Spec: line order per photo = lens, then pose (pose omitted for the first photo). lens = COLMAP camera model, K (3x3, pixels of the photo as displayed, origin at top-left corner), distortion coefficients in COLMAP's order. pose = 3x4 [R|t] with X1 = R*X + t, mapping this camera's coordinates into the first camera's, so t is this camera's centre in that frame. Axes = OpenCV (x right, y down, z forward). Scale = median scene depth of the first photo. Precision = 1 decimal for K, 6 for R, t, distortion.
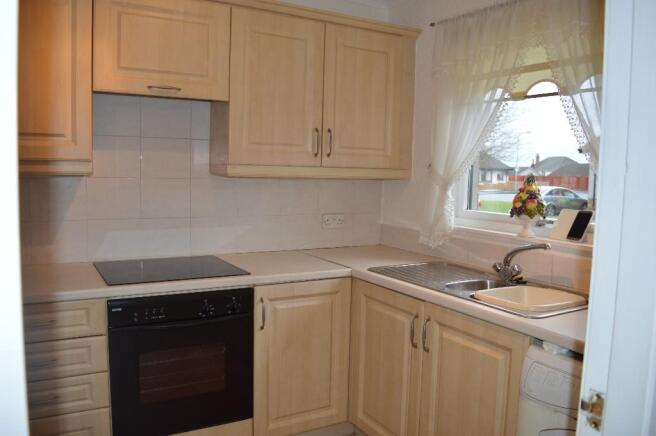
lens RADIAL K [[518.0, 0, 328.0], [0, 518.0, 218.0], [0, 0, 1]] dist [-0.087499, 0.009238]
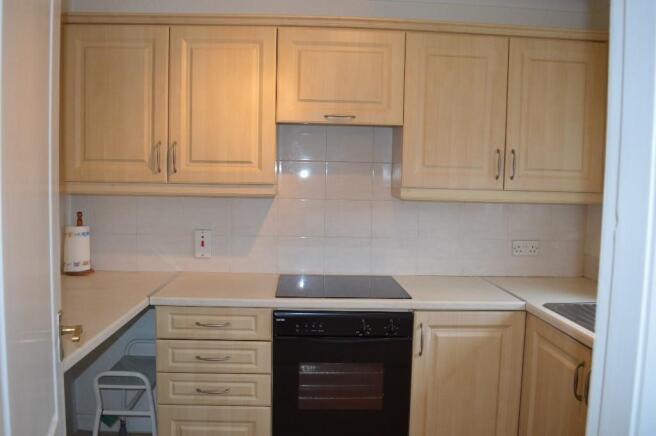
lens RADIAL K [[518.0, 0, 328.0], [0, 518.0, 218.0], [0, 0, 1]] dist [-0.087499, 0.009238]
pose [[0.889636, 0.029761, -0.455700, 0.153727], [-0.043488, 0.998860, -0.019665, -0.019535], [0.454595, 0.037312, 0.889916, 0.035532]]
